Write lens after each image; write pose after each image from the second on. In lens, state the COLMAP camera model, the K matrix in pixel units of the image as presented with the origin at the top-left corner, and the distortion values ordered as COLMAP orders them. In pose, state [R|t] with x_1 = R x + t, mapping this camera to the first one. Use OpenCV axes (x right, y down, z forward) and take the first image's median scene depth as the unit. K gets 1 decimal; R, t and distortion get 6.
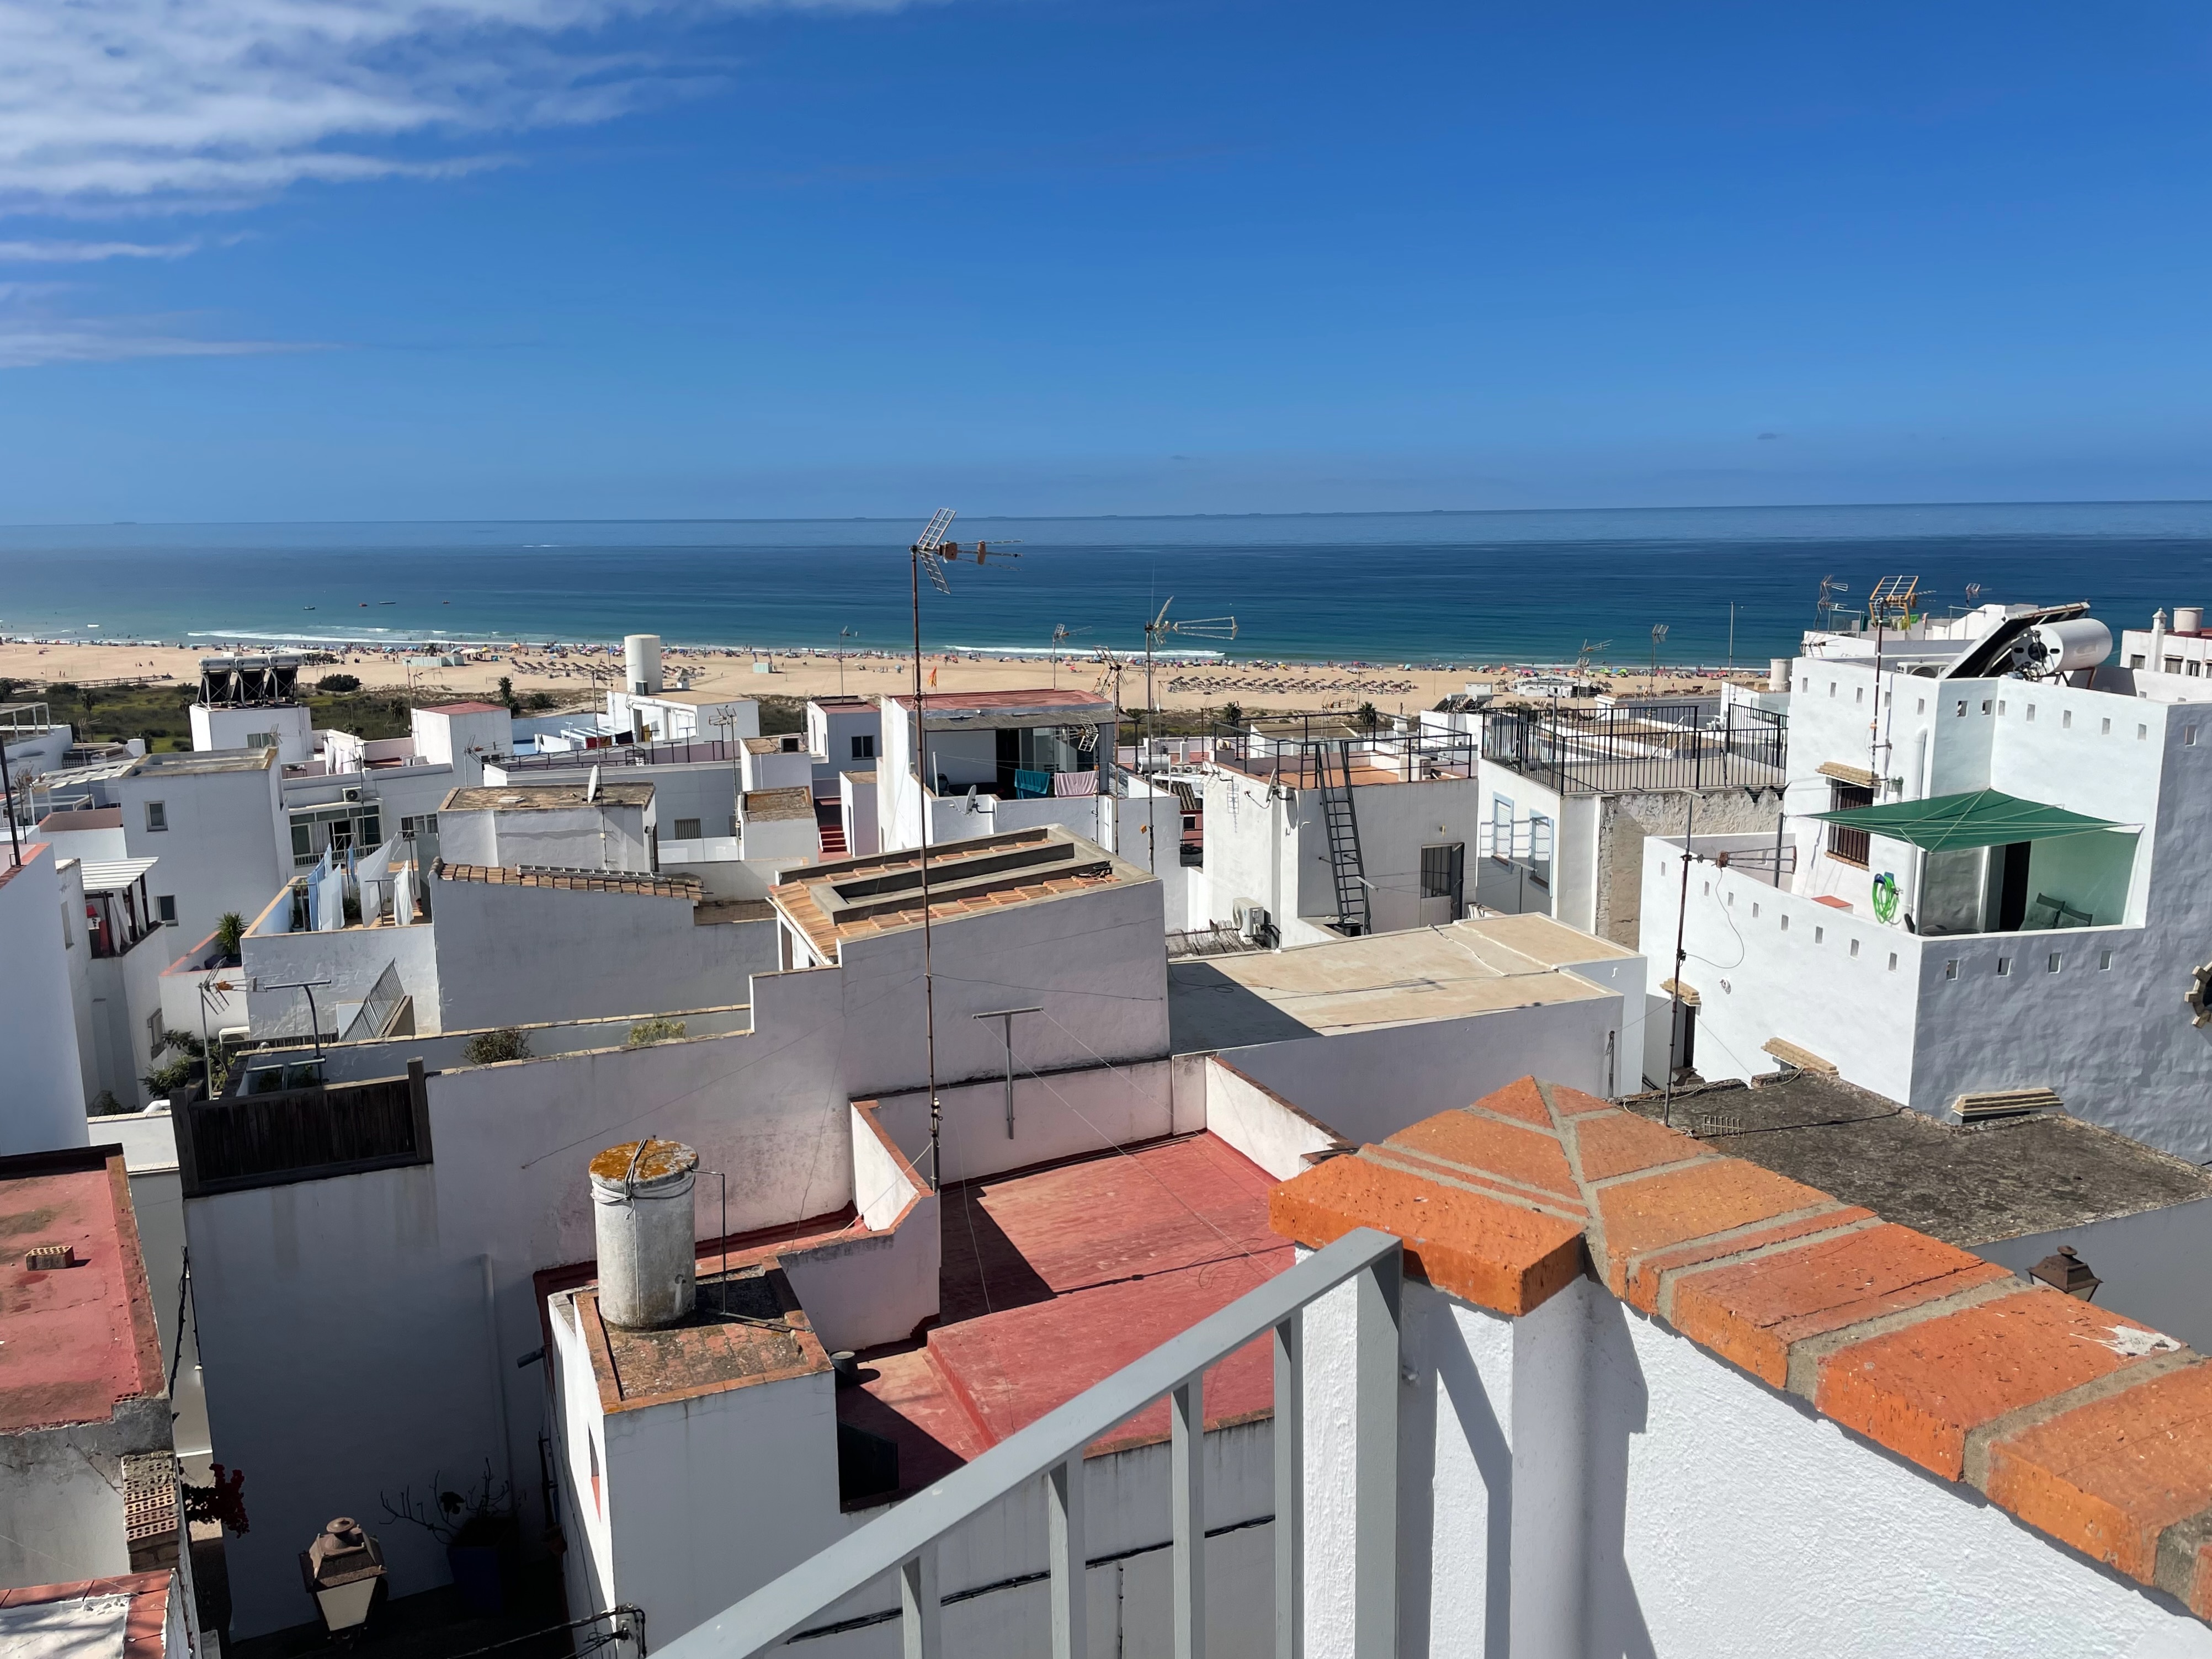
lens RADIAL K [[1672.8, 0, 1095.1], [0, 1672.8, 818.3], [0, 0, 1]] dist [0.070332, -0.065552]
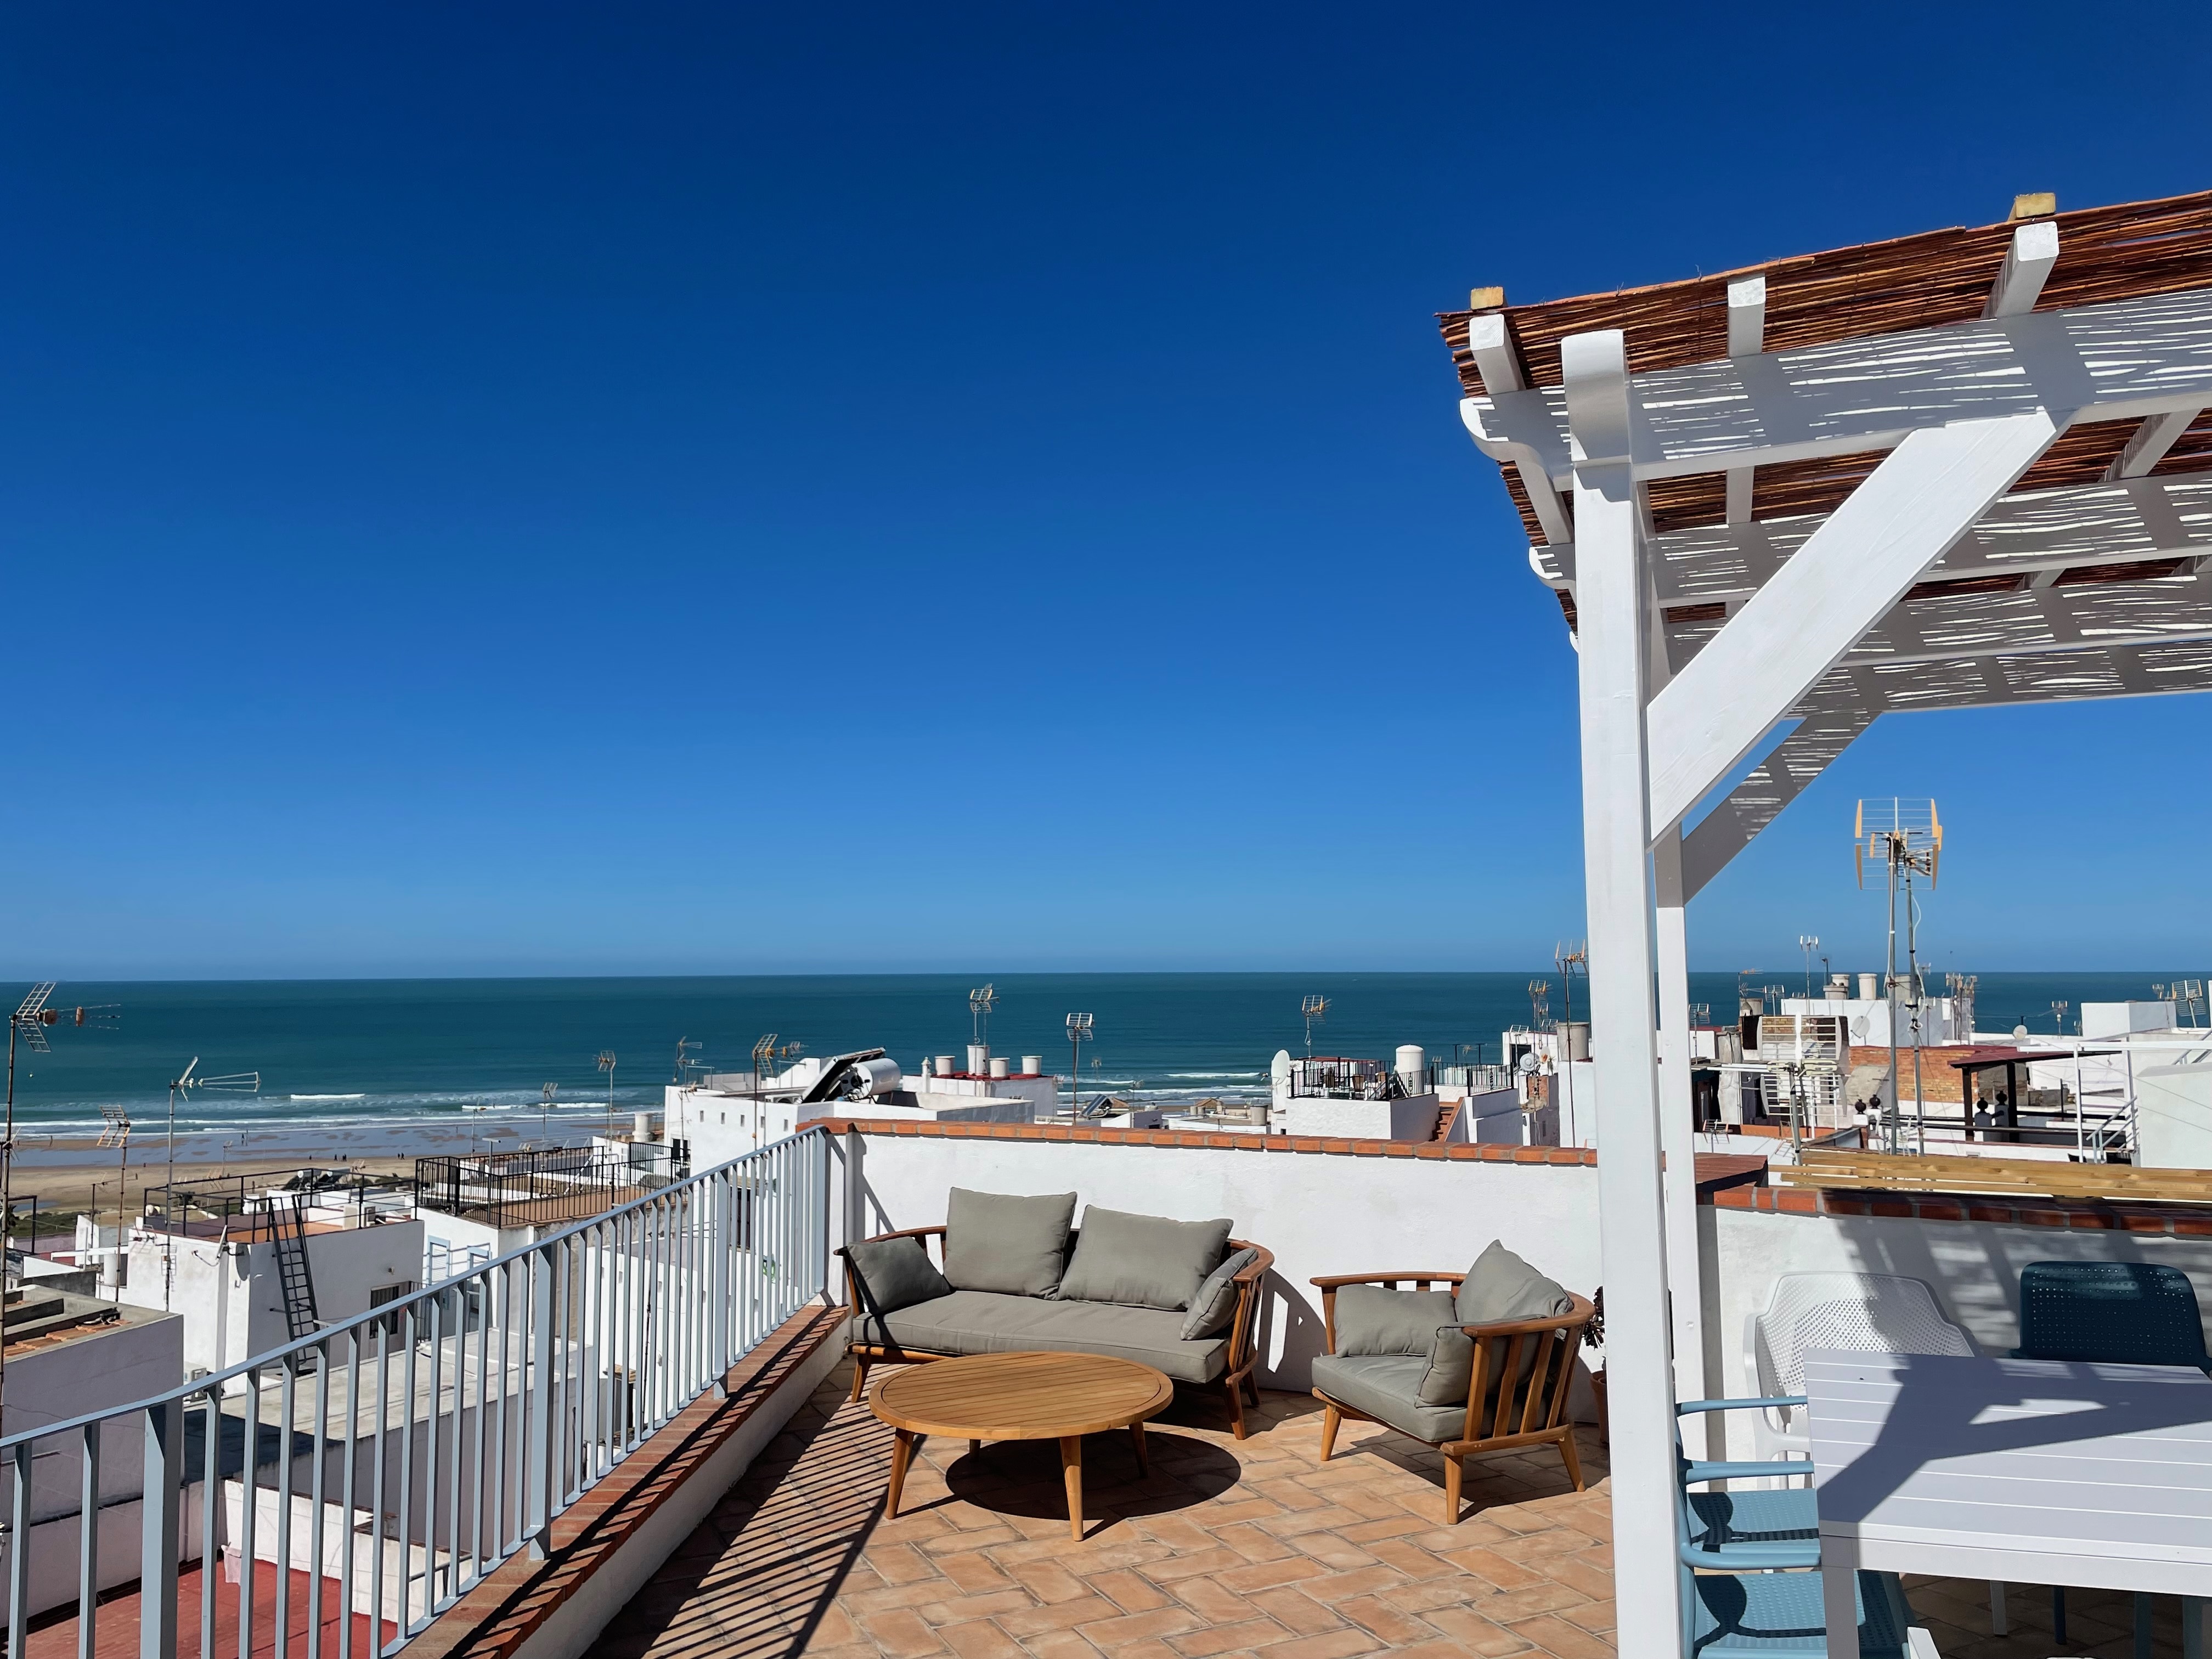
lens RADIAL K [[1672.8, 0, 1107.0], [0, 1672.8, 829.5], [0, 0, 1]] dist [0.070332, -0.065552]
pose [[0.788050, 0.057063, 0.612960, -0.141055], [0.107630, 0.967588, -0.228450, 0.037314], [-0.606129, 0.246003, 0.756366, -0.222936]]
